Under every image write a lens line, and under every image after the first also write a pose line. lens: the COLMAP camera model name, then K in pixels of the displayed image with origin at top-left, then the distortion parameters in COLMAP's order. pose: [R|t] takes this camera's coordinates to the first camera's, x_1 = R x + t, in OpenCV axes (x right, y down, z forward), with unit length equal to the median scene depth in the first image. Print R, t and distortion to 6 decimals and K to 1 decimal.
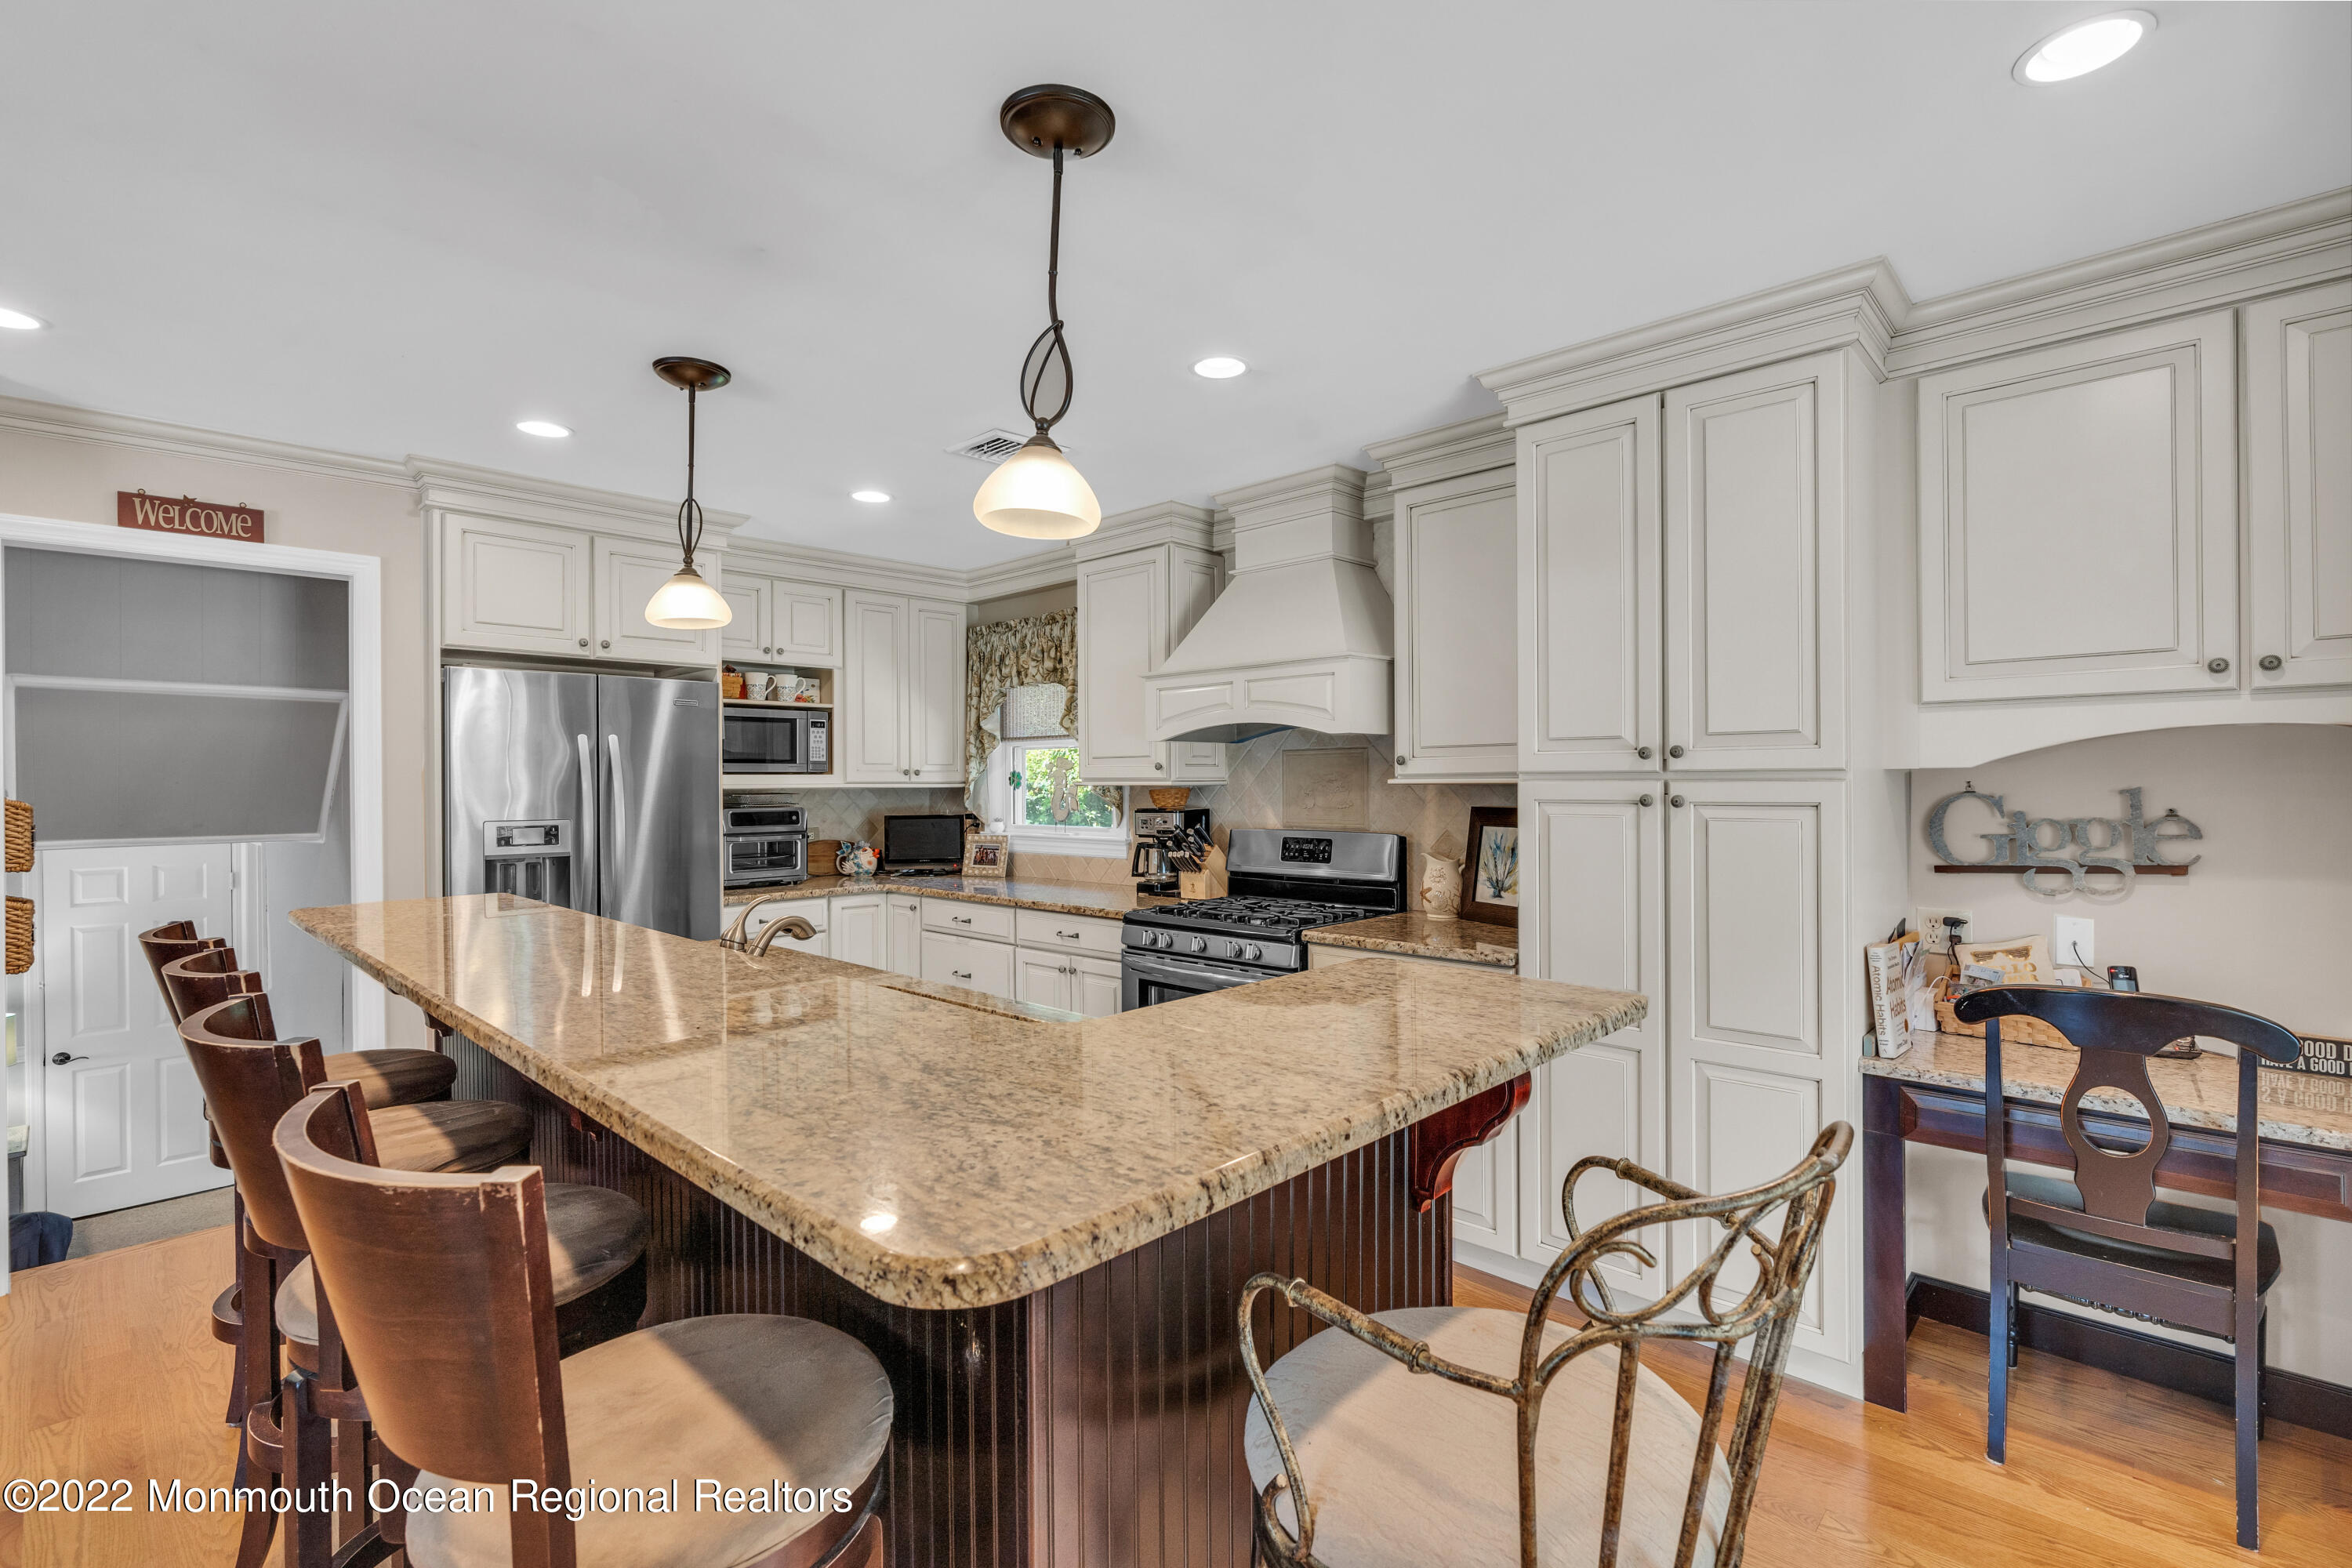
lens RADIAL K [[1070.6, 0, 1188.6], [0, 1070.6, 785.0], [0, 0, 1]] dist [-0.009720, 0.005573]
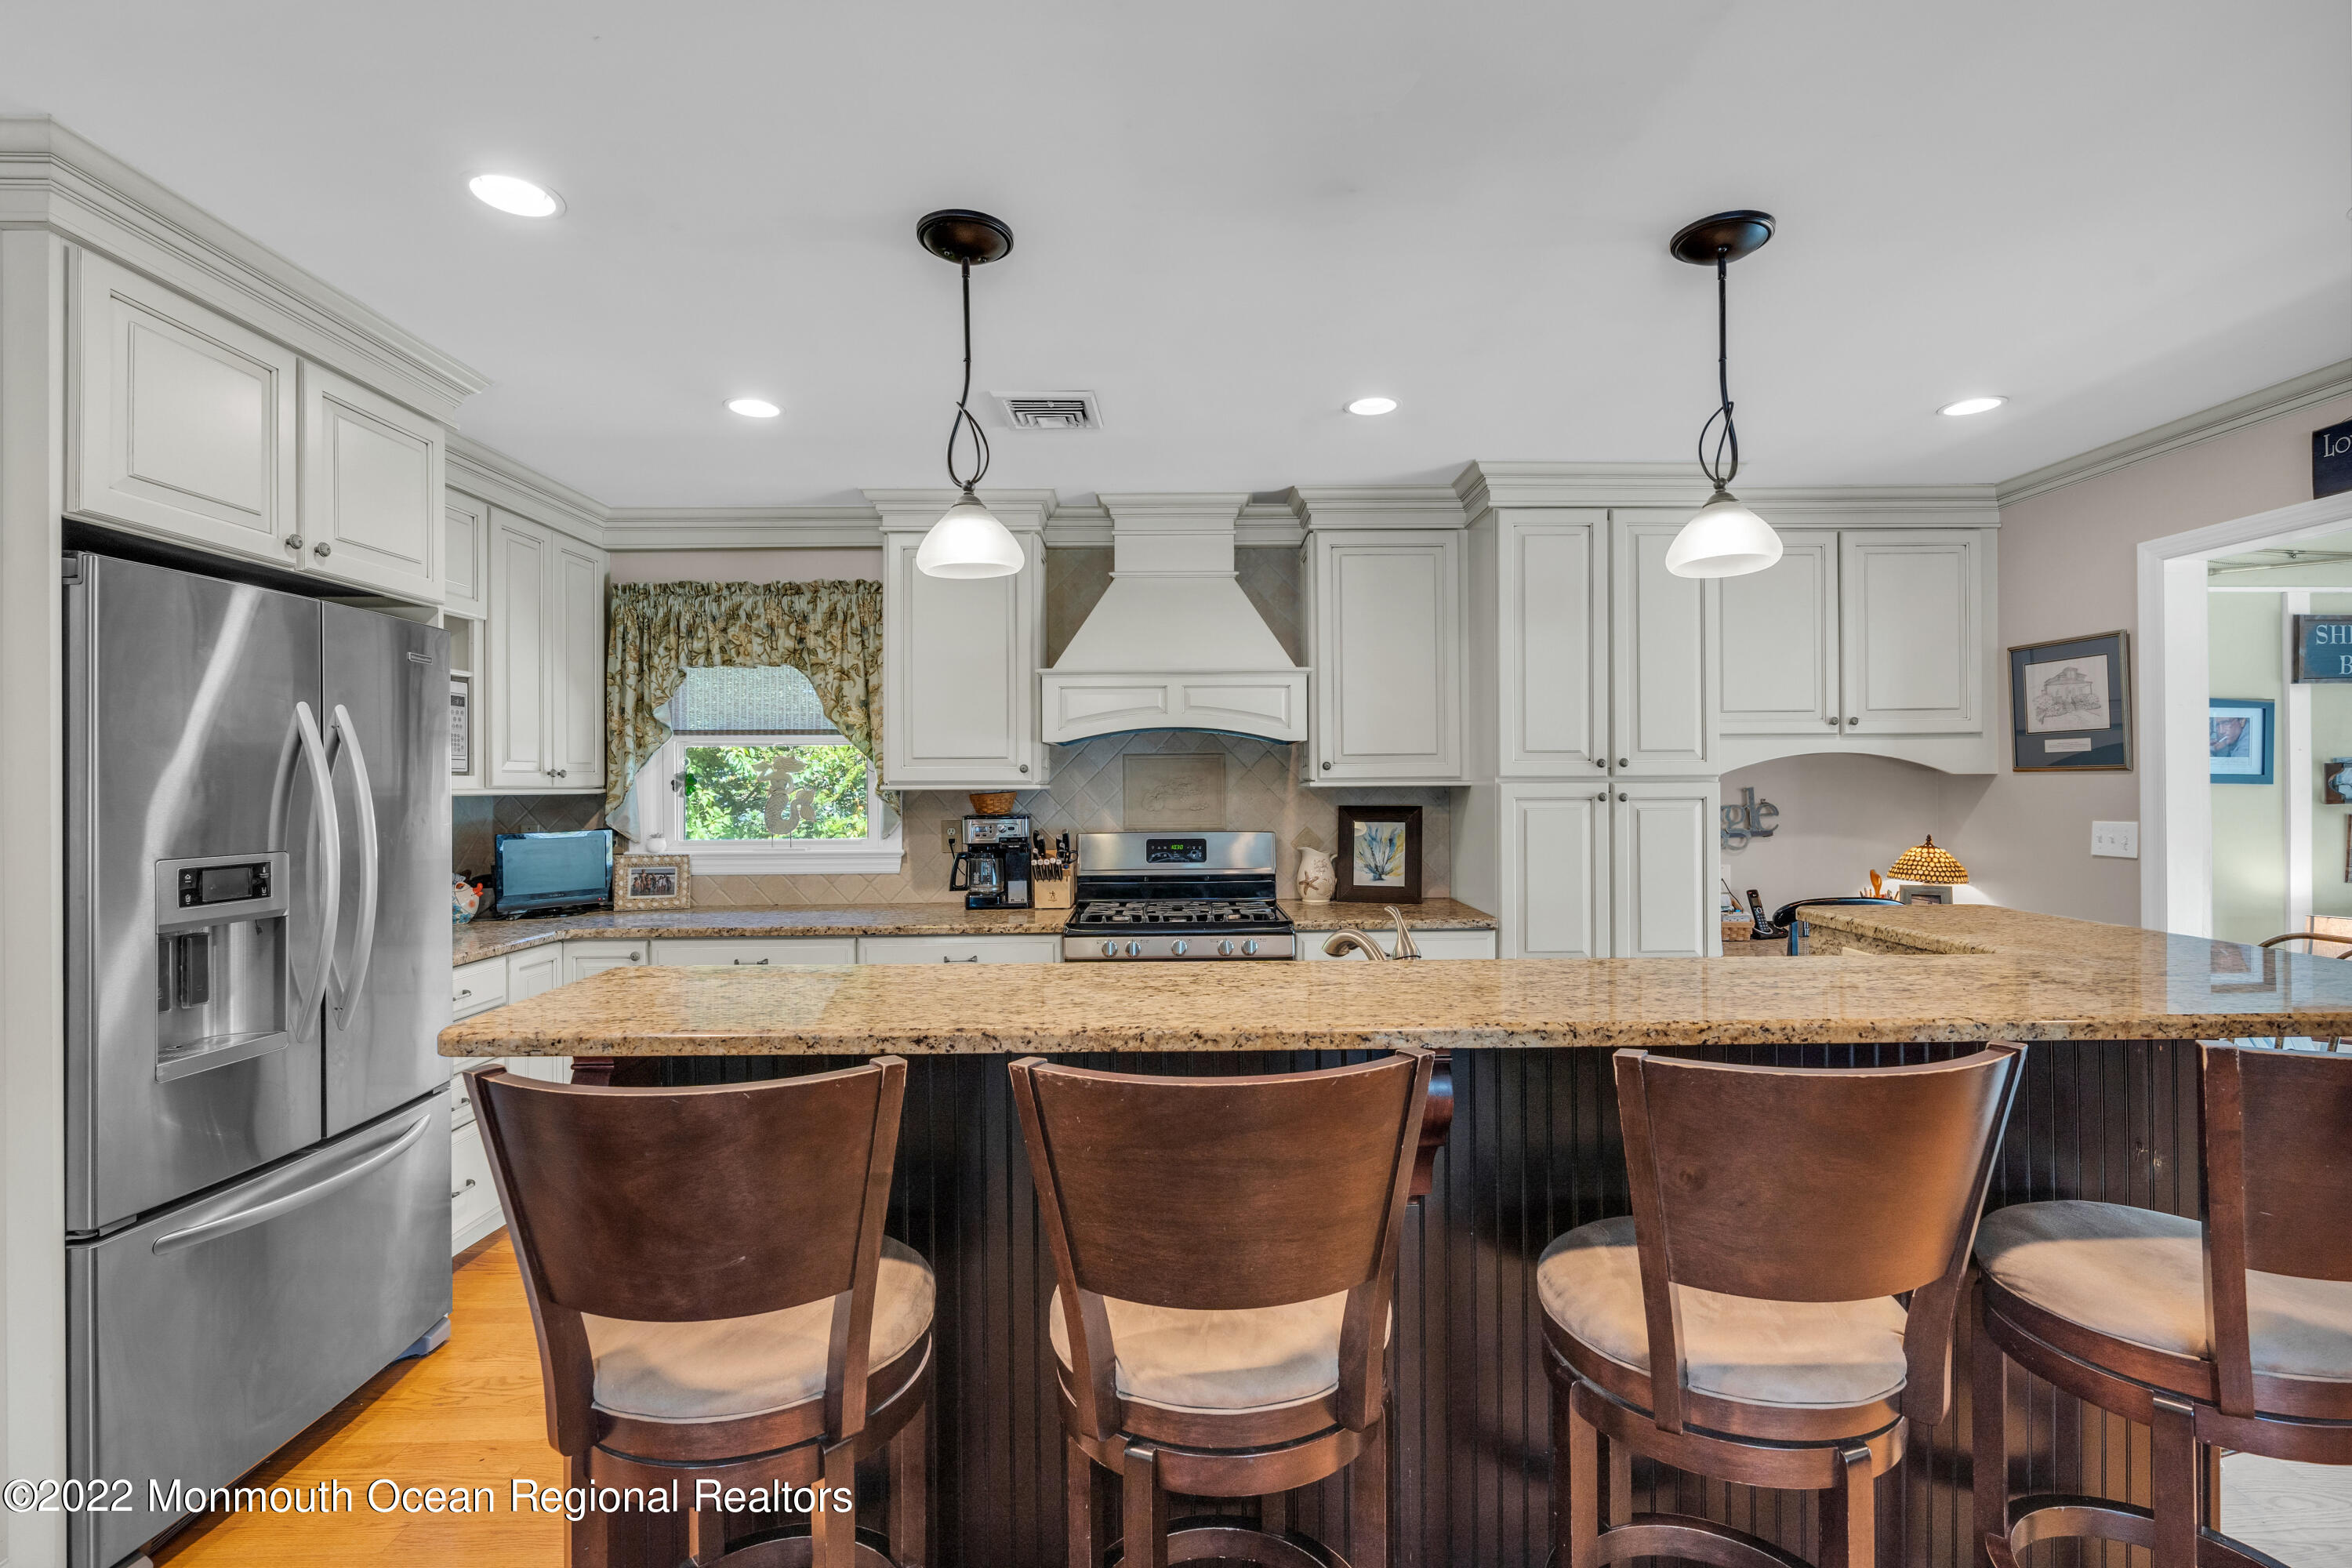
lens RADIAL K [[1070.6, 0, 1192.4], [0, 1070.6, 783.3], [0, 0, 1]] dist [-0.009720, 0.005573]
pose [[0.710829, 0.000727, 0.703365, -0.631649], [0.004511, 0.999974, -0.005592, 0.001312], [-0.703351, 0.007148, 0.710807, 0.256270]]
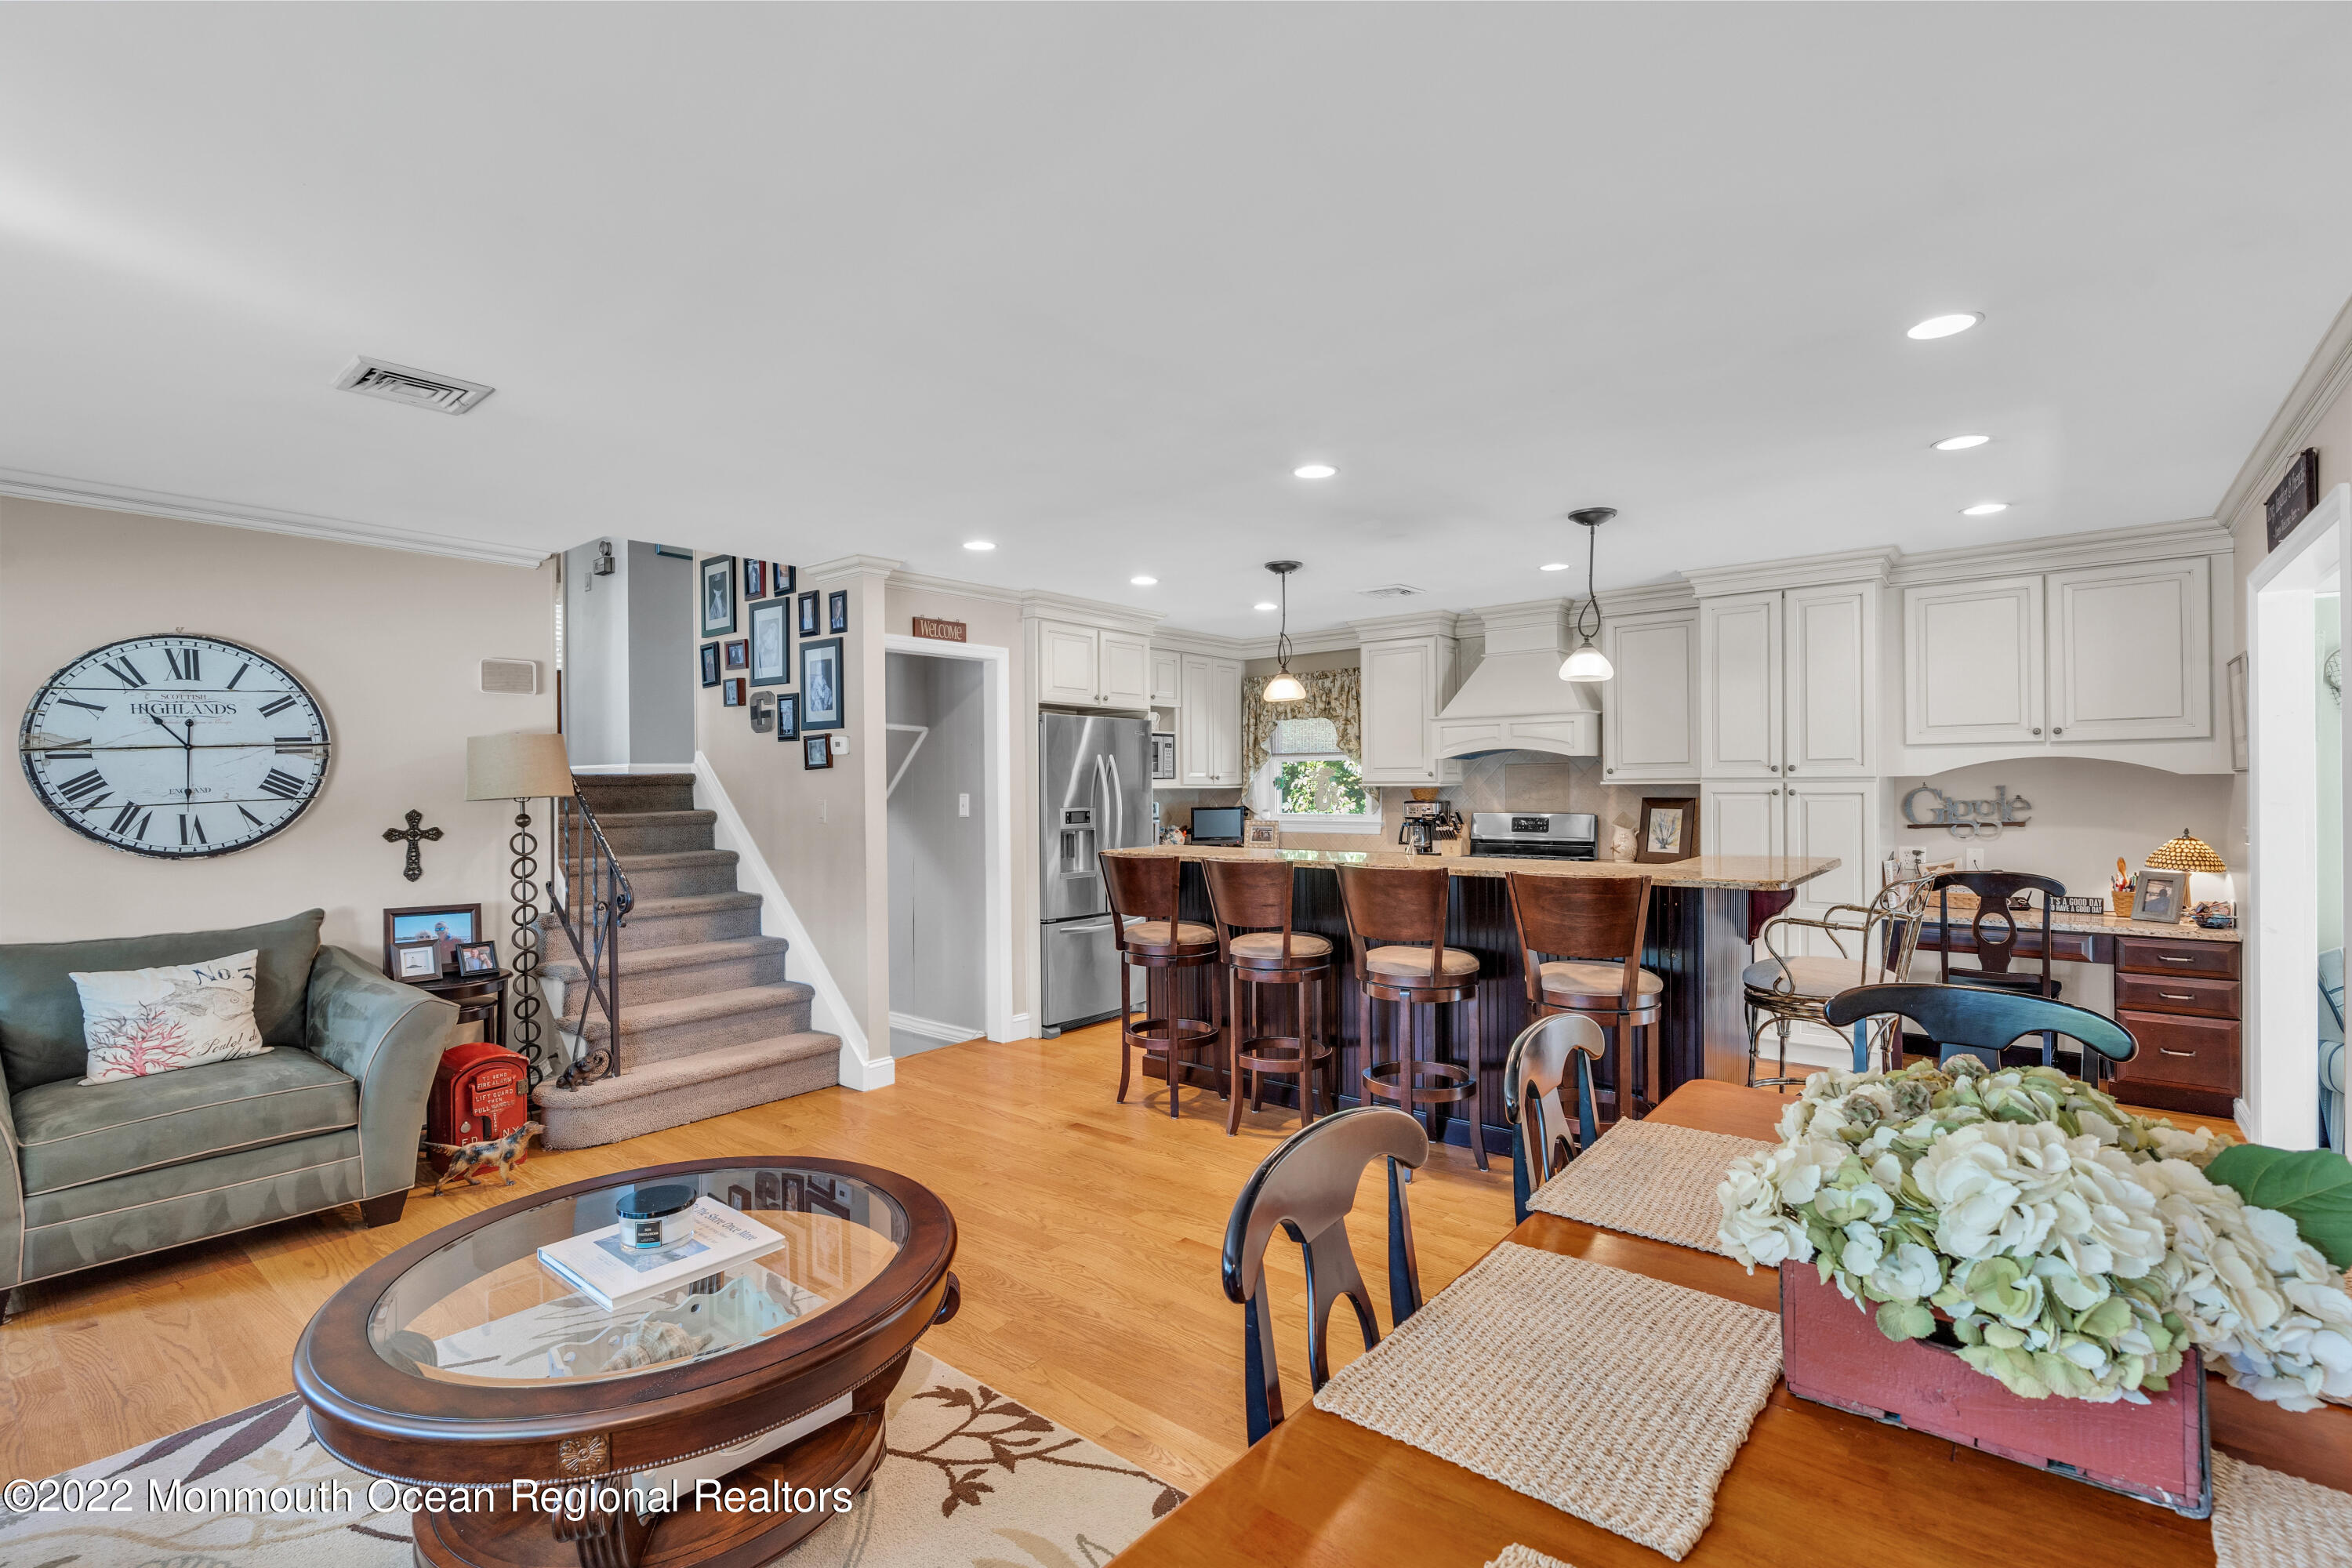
lens RADIAL K [[1070.6, 0, 1190.7], [0, 1070.6, 791.0], [0, 0, 1]] dist [-0.009720, 0.005573]
pose [[0.996680, -0.002056, 0.081392, -0.563290], [0.001858, 0.999995, 0.002513, 0.003400], [-0.081397, -0.002354, 0.996679, -0.619674]]
